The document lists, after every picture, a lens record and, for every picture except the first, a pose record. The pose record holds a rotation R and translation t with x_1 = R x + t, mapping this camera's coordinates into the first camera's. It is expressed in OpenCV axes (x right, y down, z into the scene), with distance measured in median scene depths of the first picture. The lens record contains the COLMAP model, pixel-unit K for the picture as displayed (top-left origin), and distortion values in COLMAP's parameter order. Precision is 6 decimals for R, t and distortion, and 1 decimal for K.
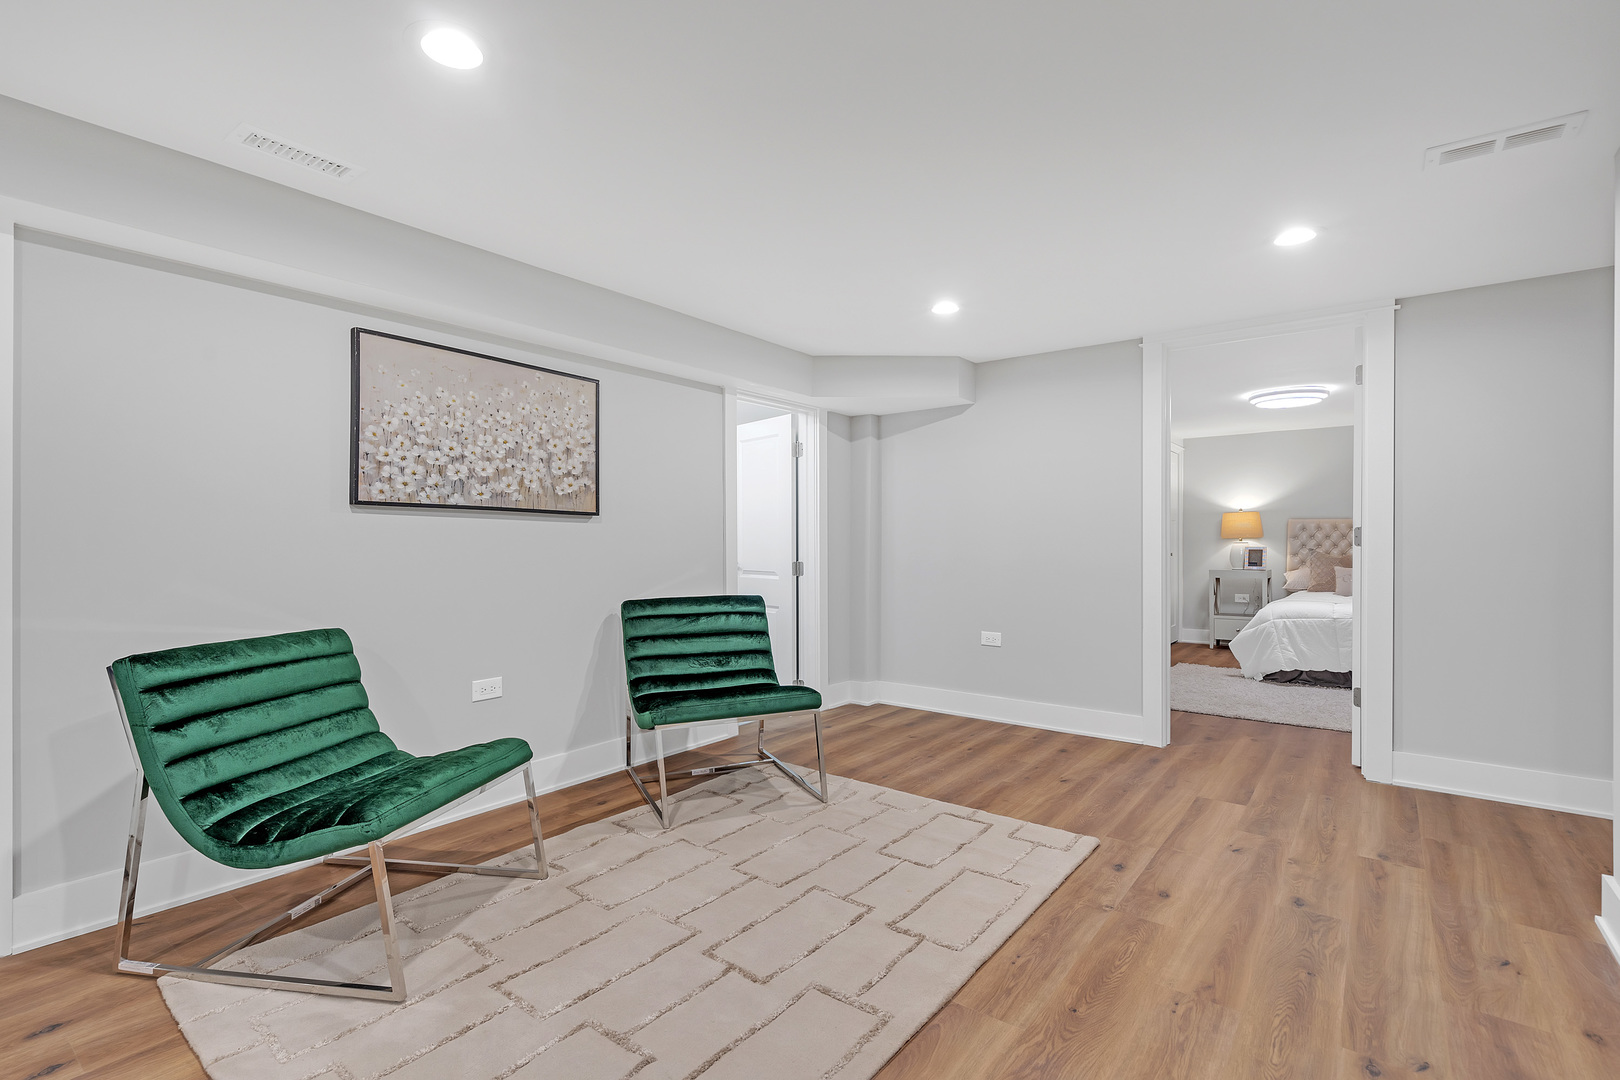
lens RADIAL K [[773.3, 0, 795.3], [0, 773.3, 540.7], [0, 0, 1]] dist [-0.006142, 0.001759]
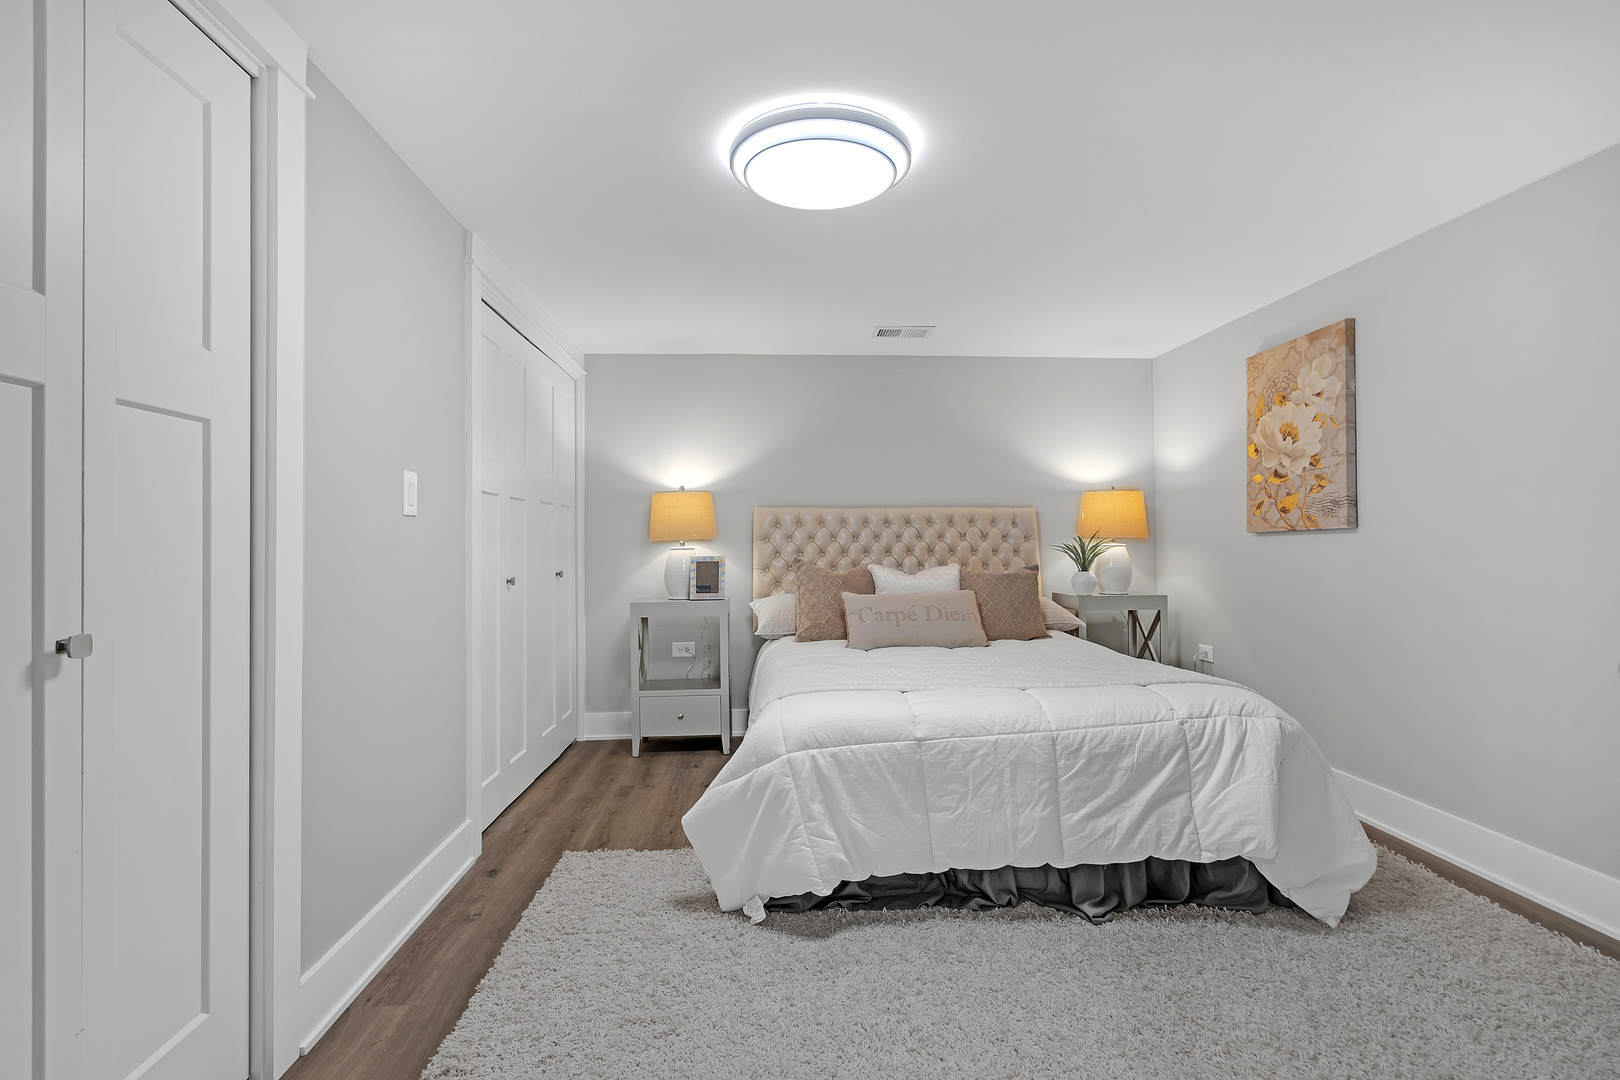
lens RADIAL K [[773.3, 0, 804.6], [0, 773.3, 541.1], [0, 0, 1]] dist [-0.006142, 0.001759]
pose [[0.753622, -0.003424, 0.657299, 0.292264], [0.008796, 0.999949, -0.004877, 0.000344], [-0.657249, 0.009457, 0.753614, 0.548166]]
